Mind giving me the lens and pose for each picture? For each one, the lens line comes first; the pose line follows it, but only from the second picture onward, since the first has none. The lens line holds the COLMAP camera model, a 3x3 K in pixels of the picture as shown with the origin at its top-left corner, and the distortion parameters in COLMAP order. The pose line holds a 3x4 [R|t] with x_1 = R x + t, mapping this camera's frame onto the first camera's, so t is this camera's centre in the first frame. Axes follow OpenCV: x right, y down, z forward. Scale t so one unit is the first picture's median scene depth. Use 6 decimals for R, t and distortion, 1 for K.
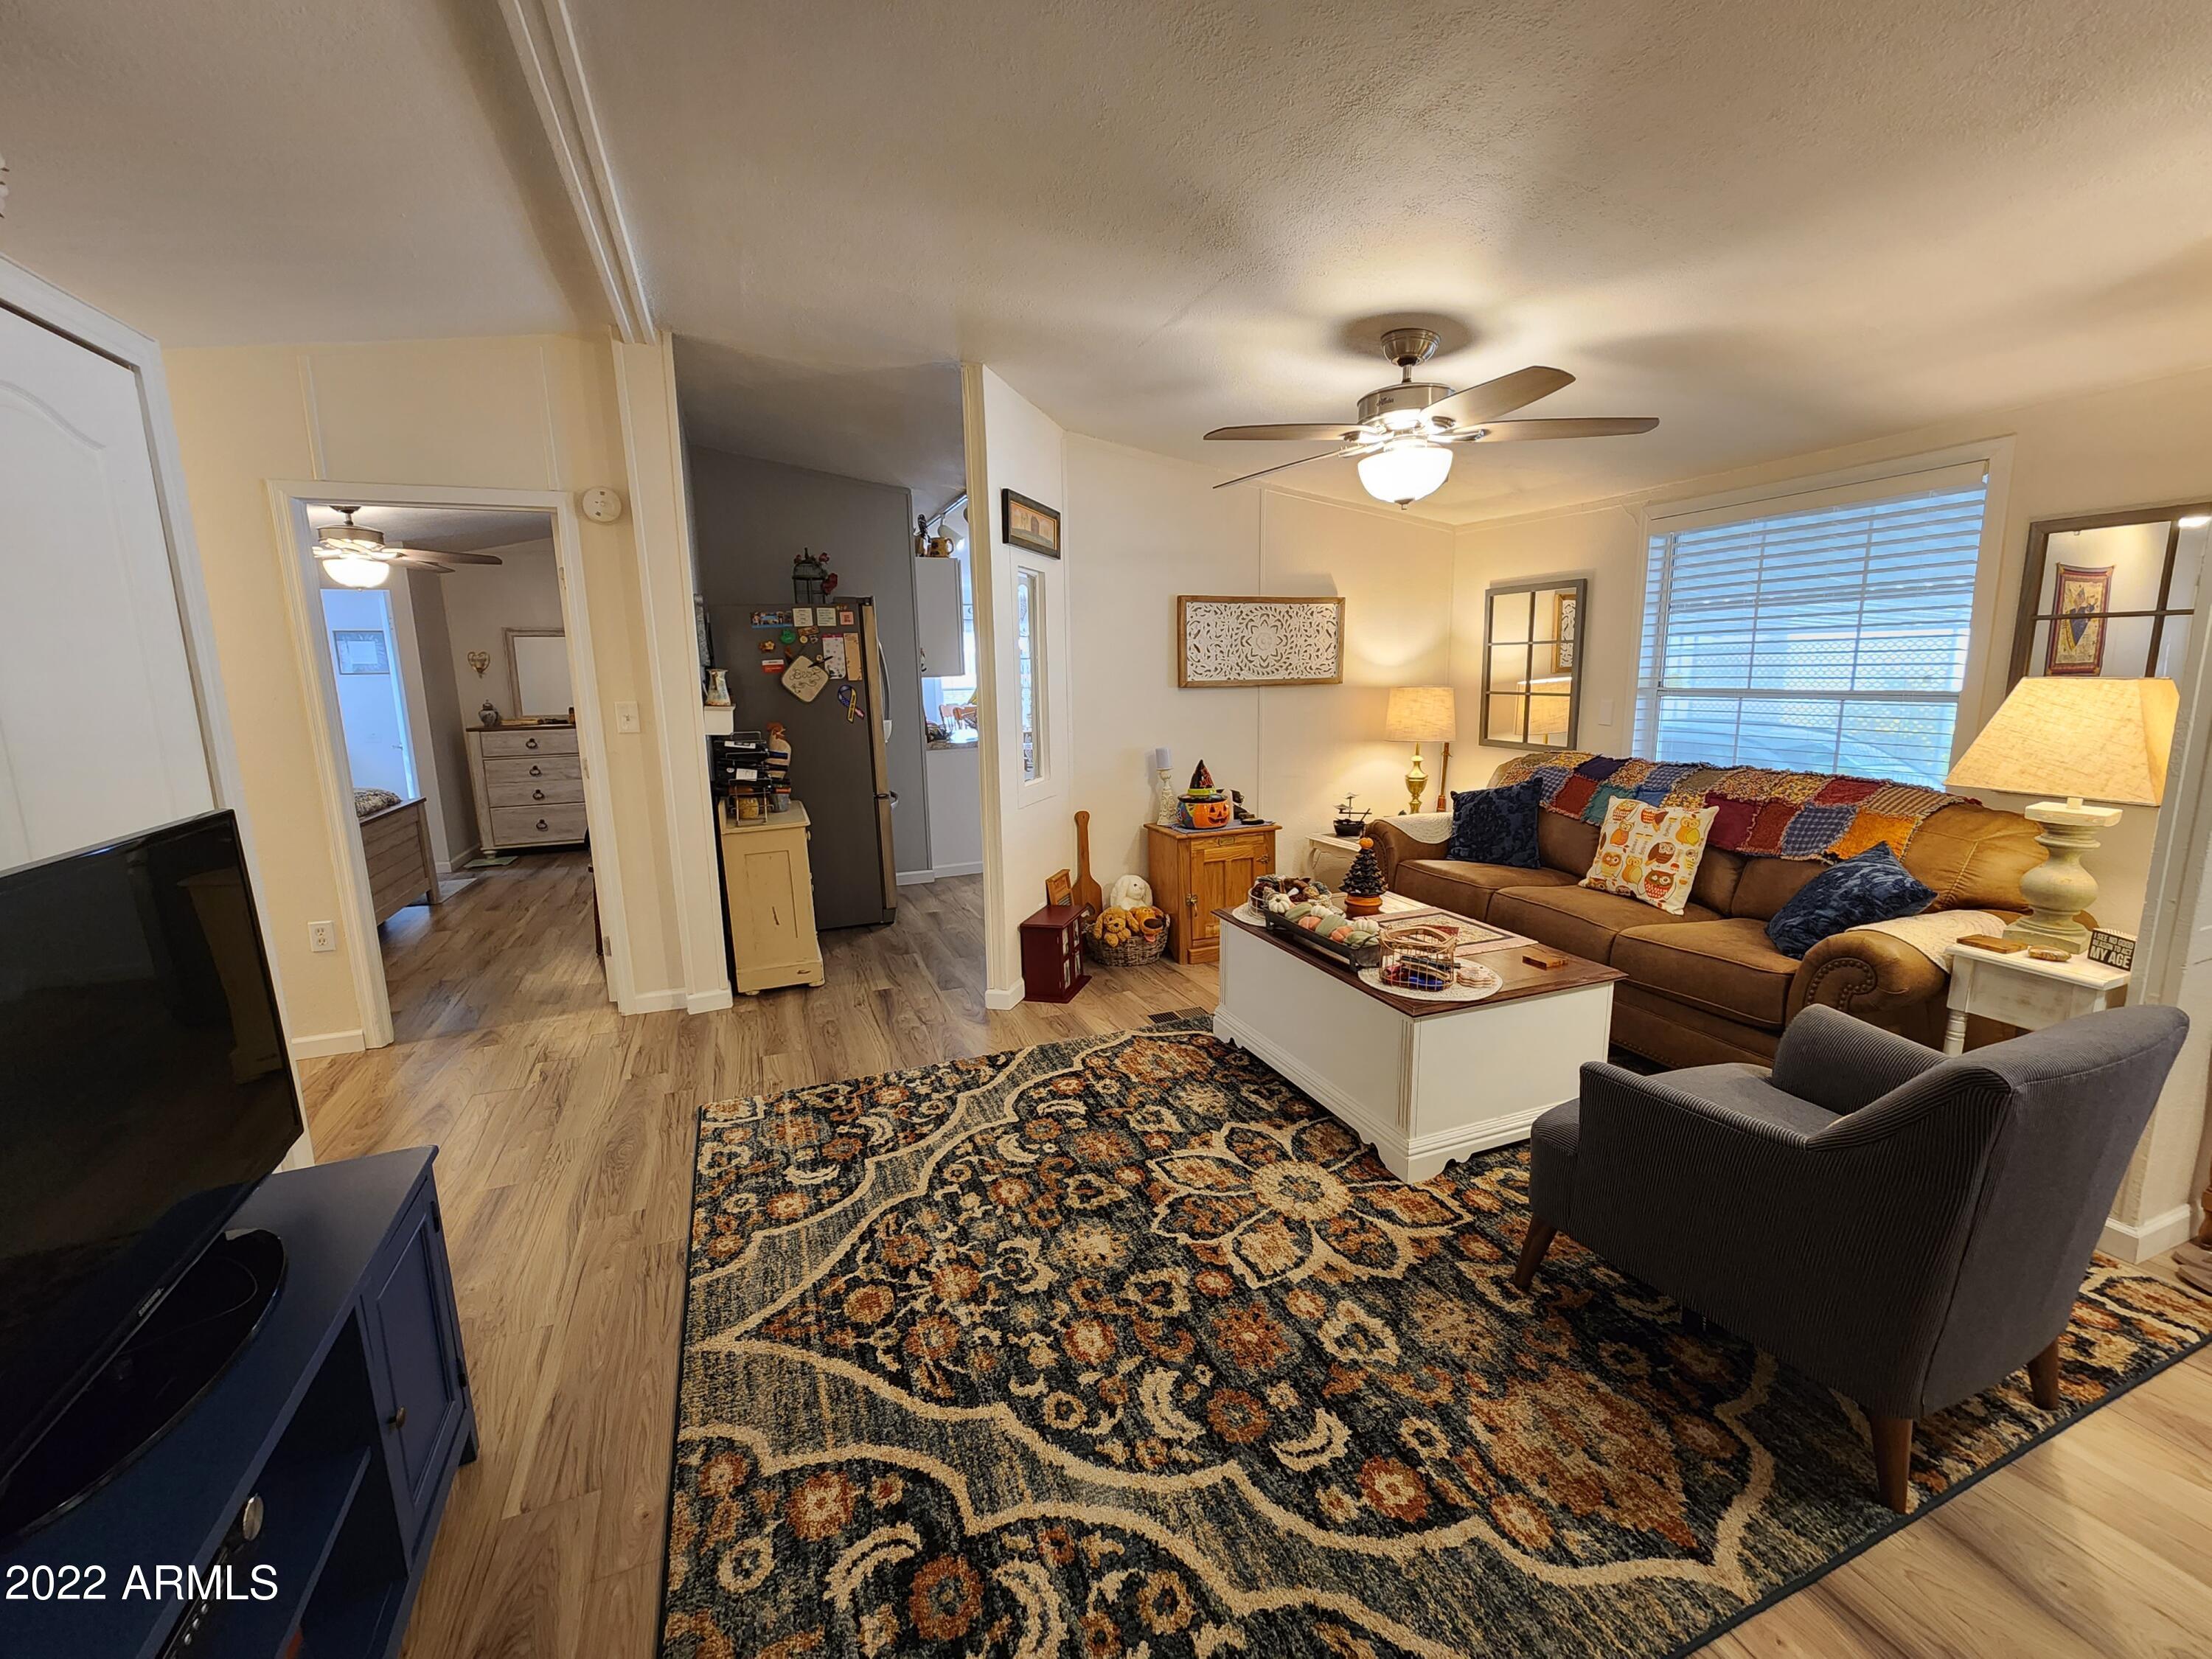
lens RADIAL K [[917.1, 0, 1113.4], [0, 917.1, 830.2], [0, 0, 1]] dist [-0.001260, -0.000652]
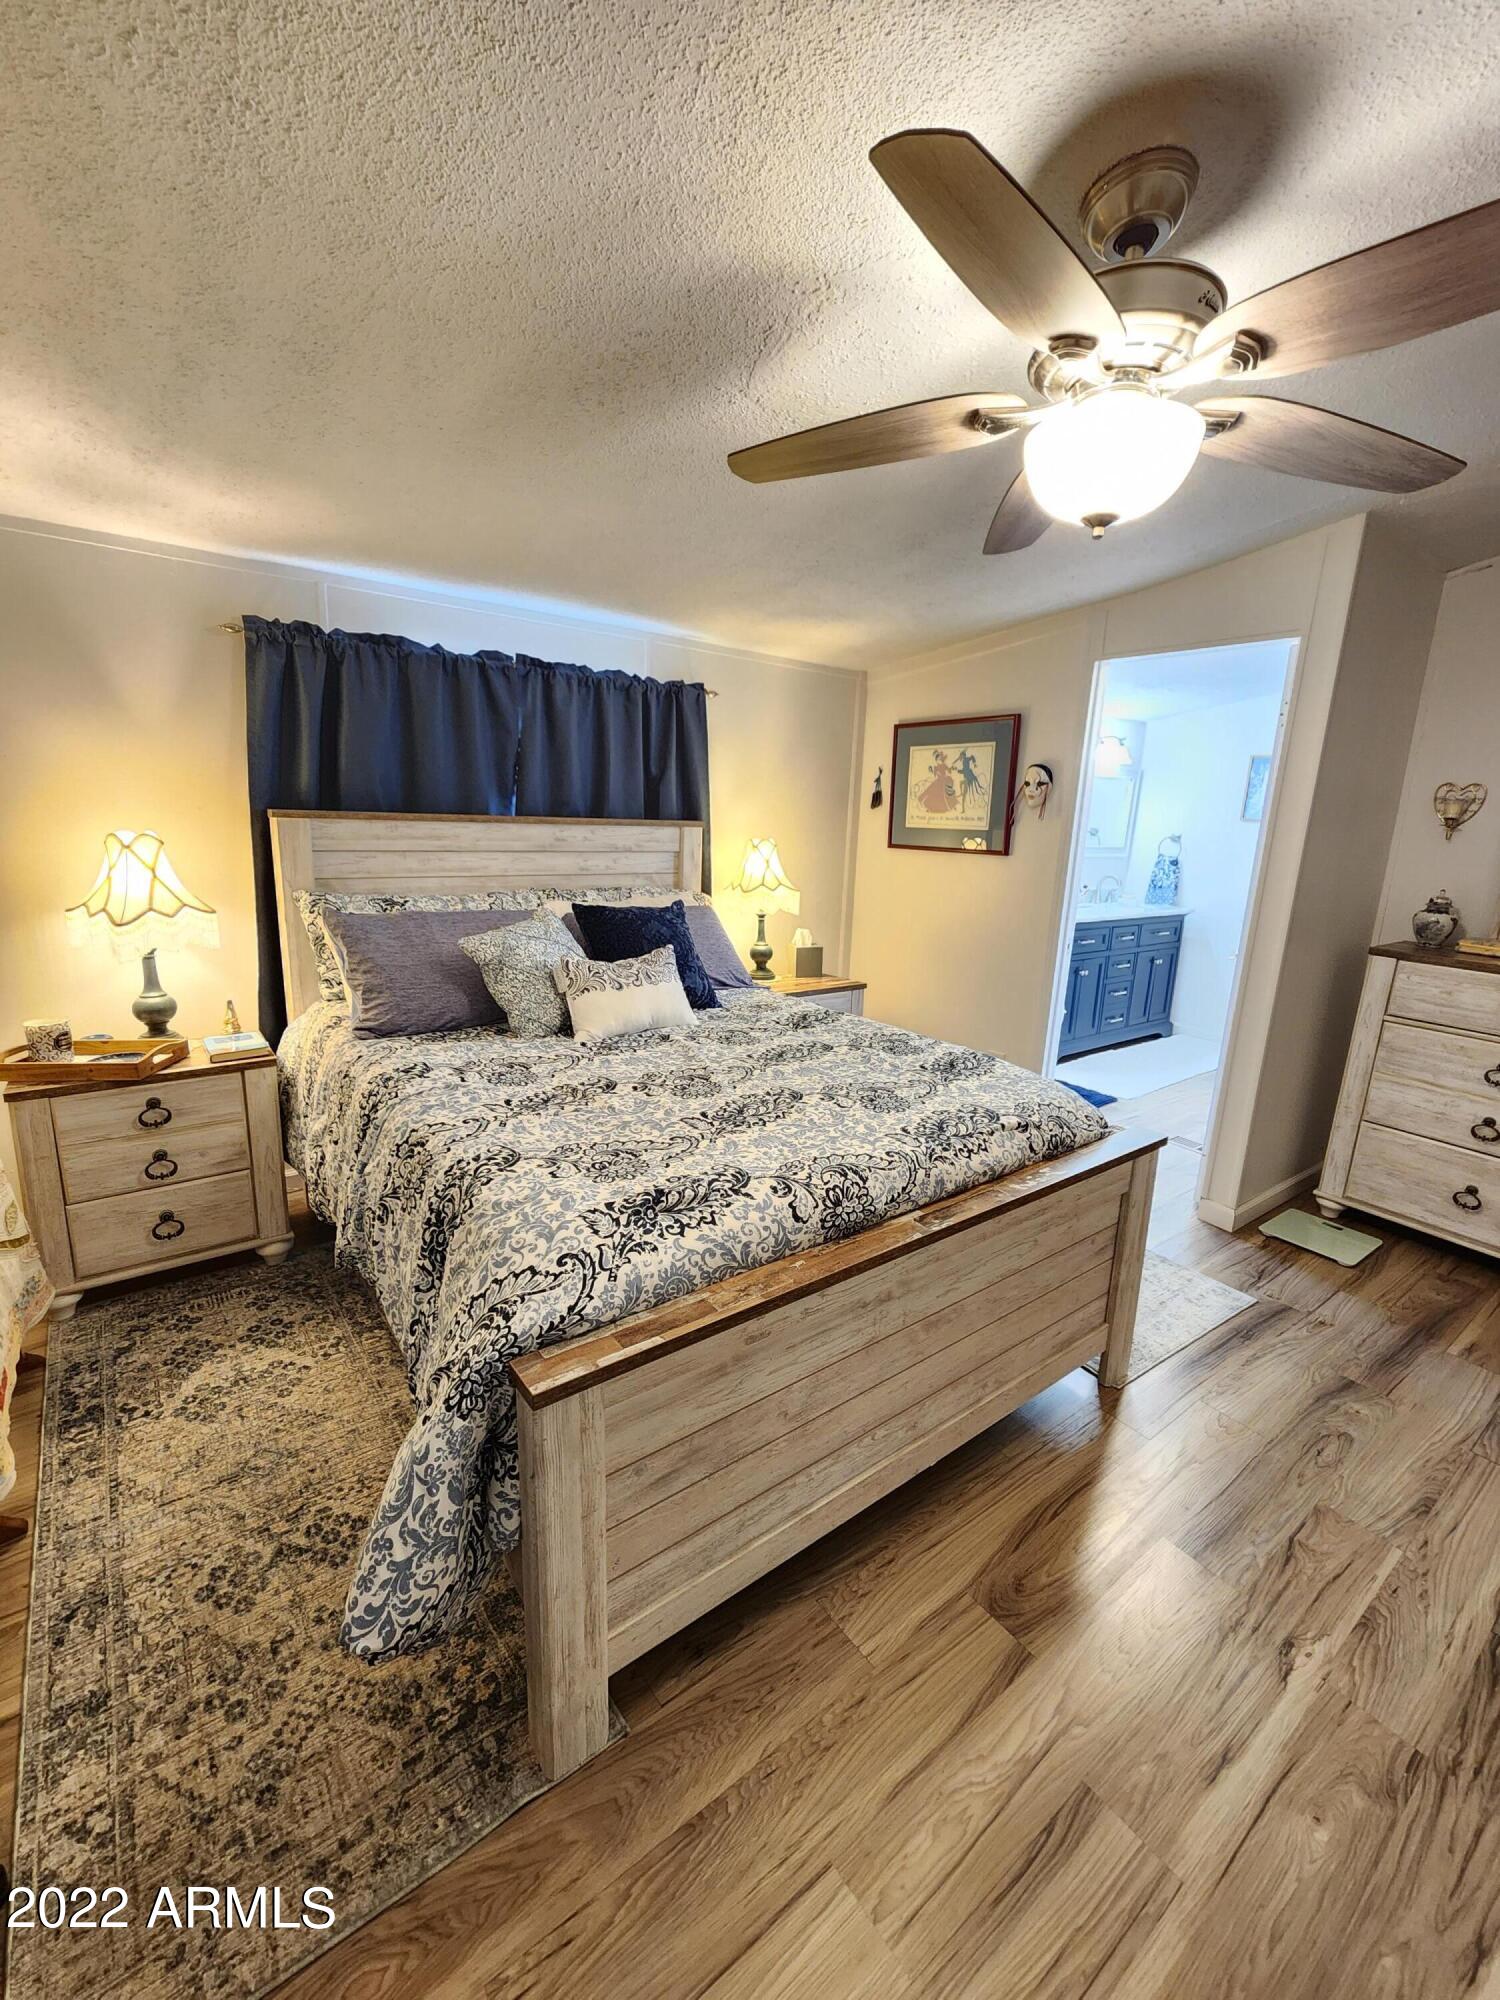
lens RADIAL K [[821.1, 0, 752.7], [0, 821.1, 996.1], [0, 0, 1]] dist [-0.000269, -0.000533]
pose [[0.257376, 0.246088, -0.934451, -1.064348], [-0.213730, 0.957575, 0.193311, -0.272114], [0.942379, 0.149966, 0.299053, 1.584342]]
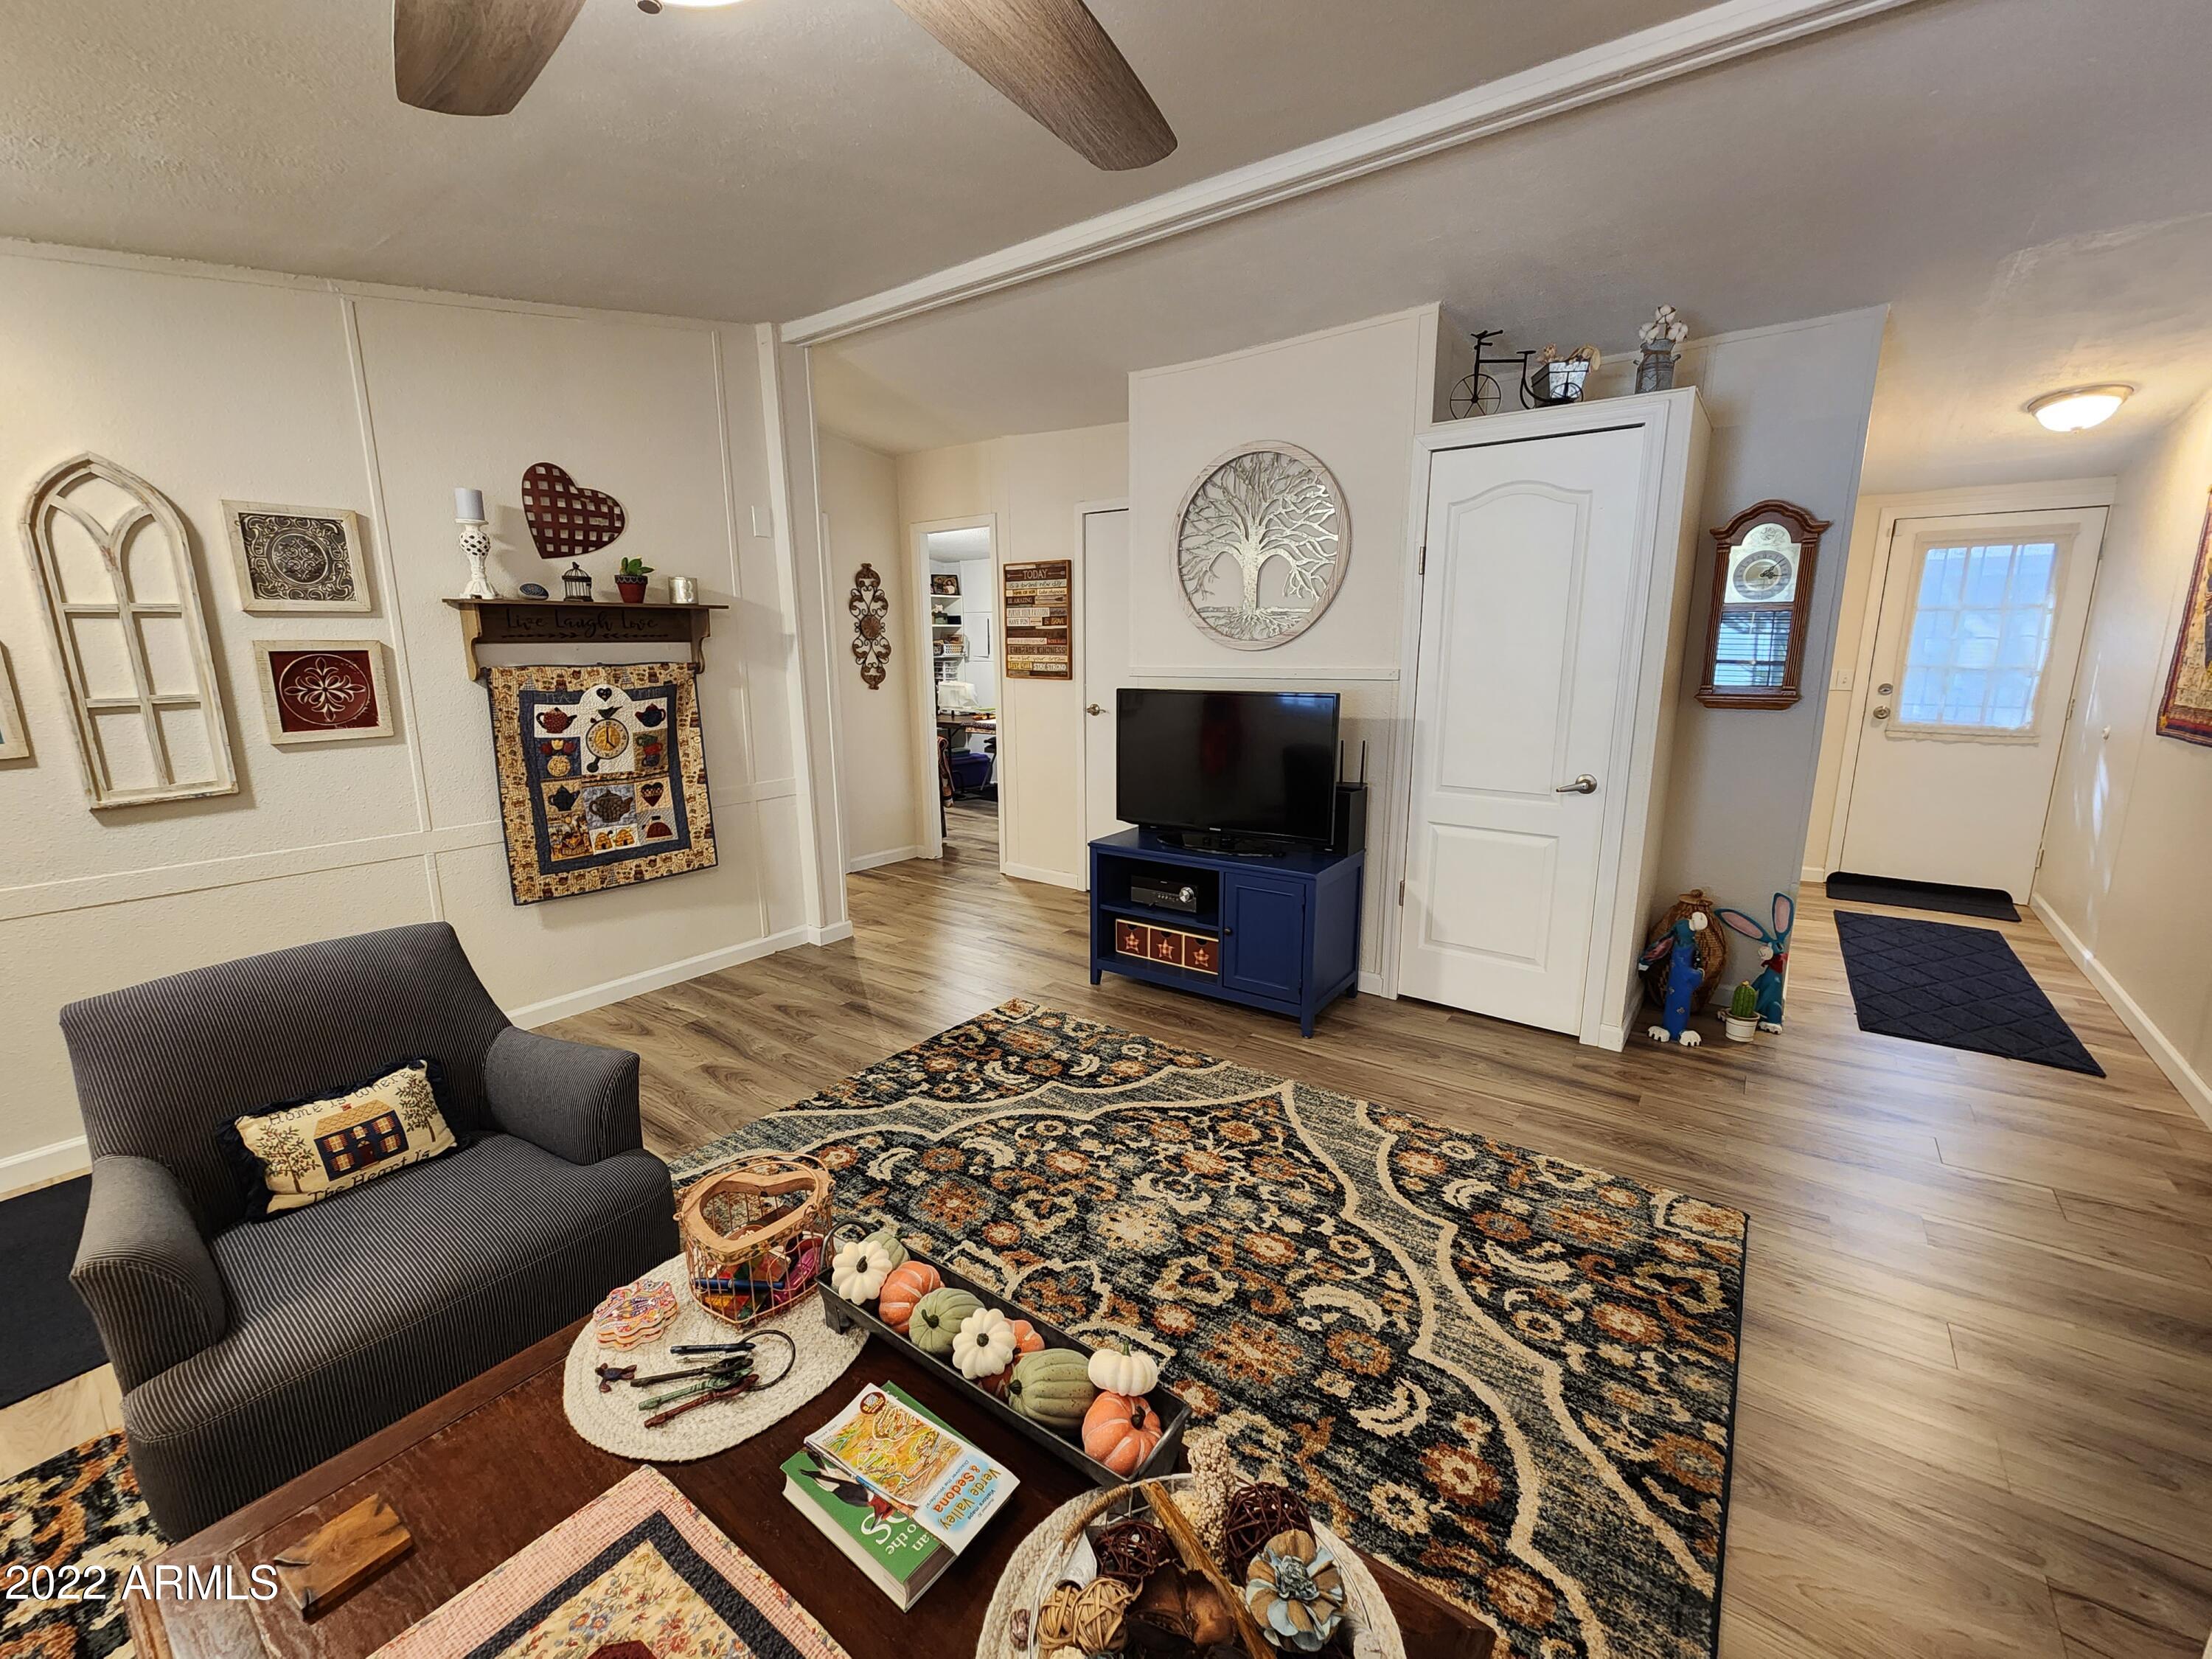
lens RADIAL K [[908.2, 0, 1094.6], [0, 908.2, 826.4], [0, 0, 1]] dist [-0.004994, -0.000329]
pose [[-0.857986, 0.132664, -0.496247, 0.388673], [-0.062526, 0.931918, 0.357238, -0.263785], [0.509854, 0.337533, -0.791278, 1.409176]]
